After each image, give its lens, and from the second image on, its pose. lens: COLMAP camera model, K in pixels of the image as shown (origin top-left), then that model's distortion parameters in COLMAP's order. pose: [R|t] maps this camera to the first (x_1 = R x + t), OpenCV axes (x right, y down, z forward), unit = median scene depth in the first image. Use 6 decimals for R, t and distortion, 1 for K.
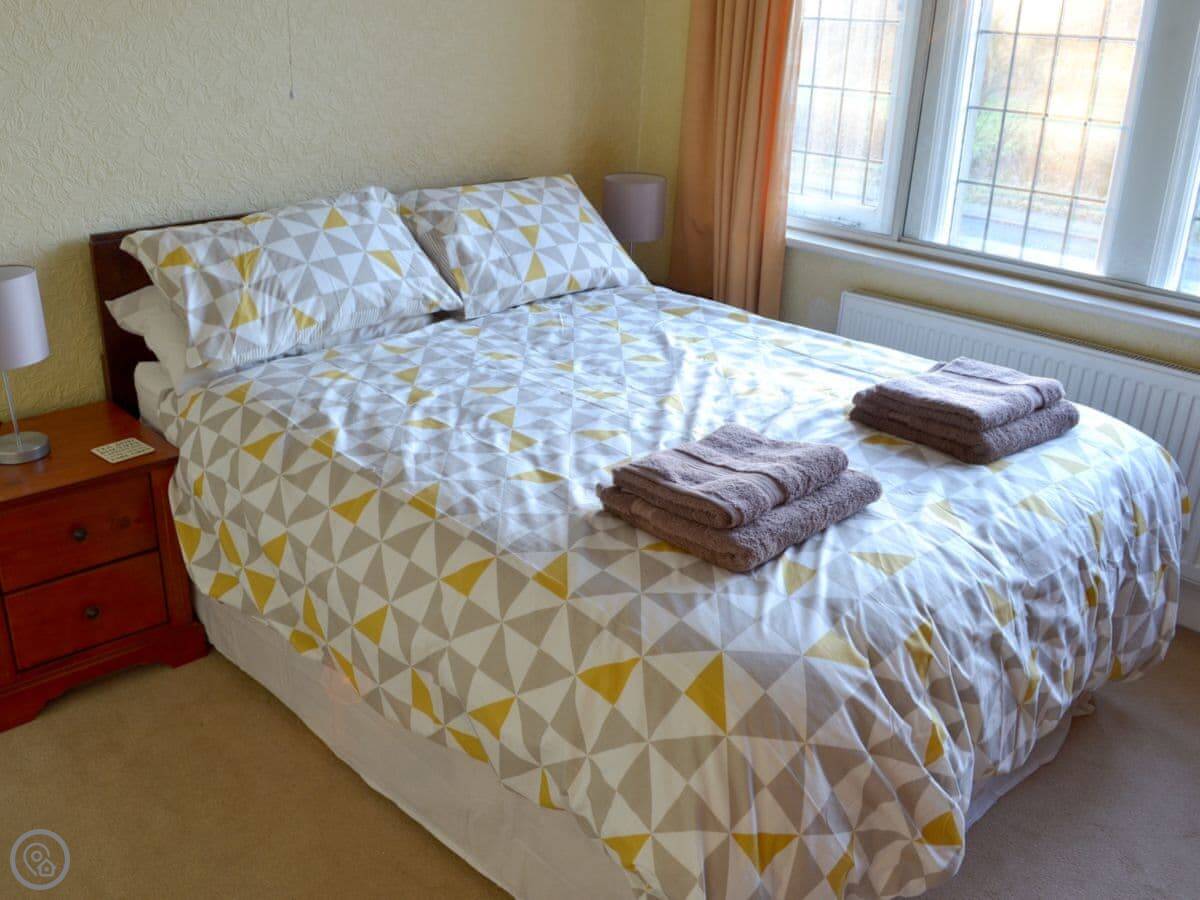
lens RADIAL K [[1104.8, 0, 575.0], [0, 1104.8, 448.6], [0, 0, 1]] dist [-0.055588, 0.003713]
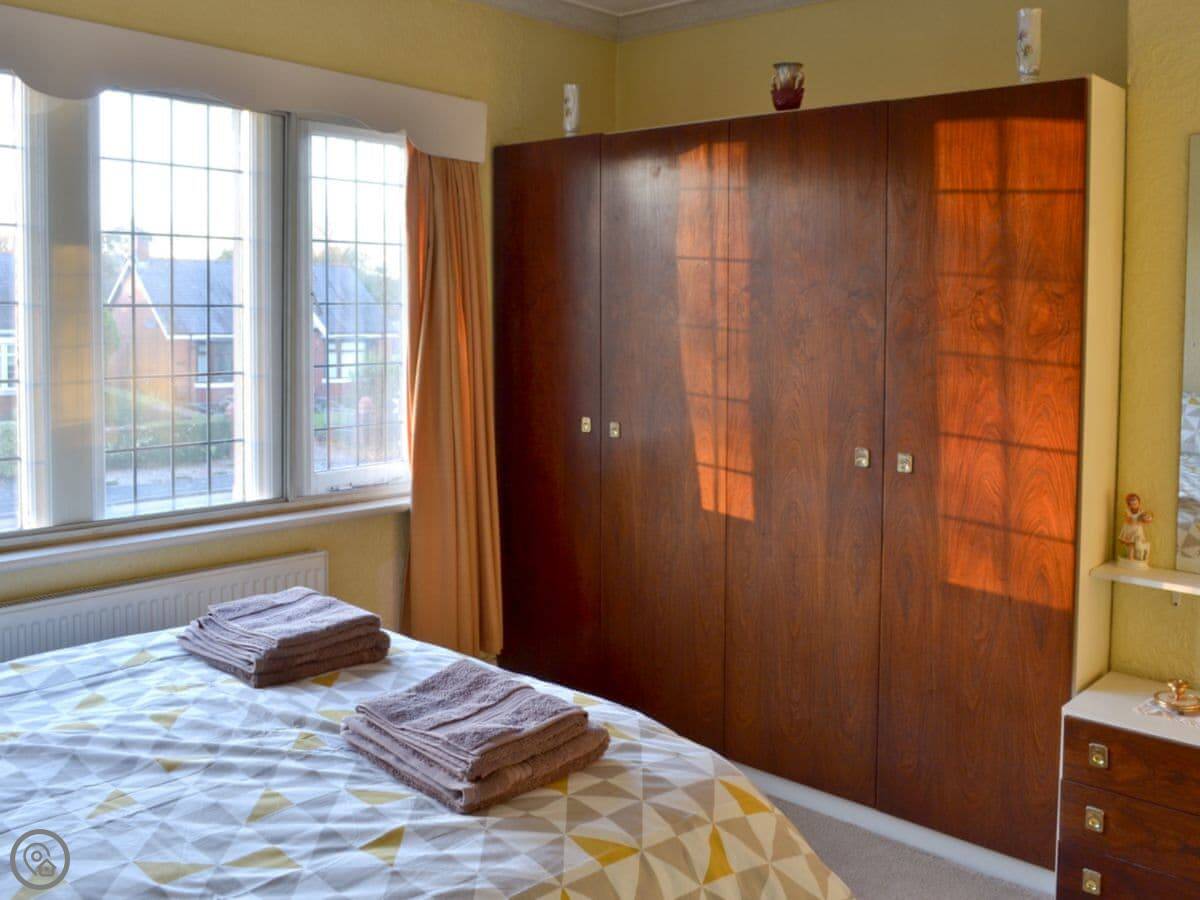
lens RADIAL K [[1104.8, 0, 575.0], [0, 1104.8, 448.6], [0, 0, 1]] dist [-0.055588, 0.003713]
pose [[-0.058844, -0.158275, 0.985640, -0.736023], [0.366995, 0.914778, 0.168806, -0.304106], [-0.928360, 0.371658, 0.004257, 0.734950]]
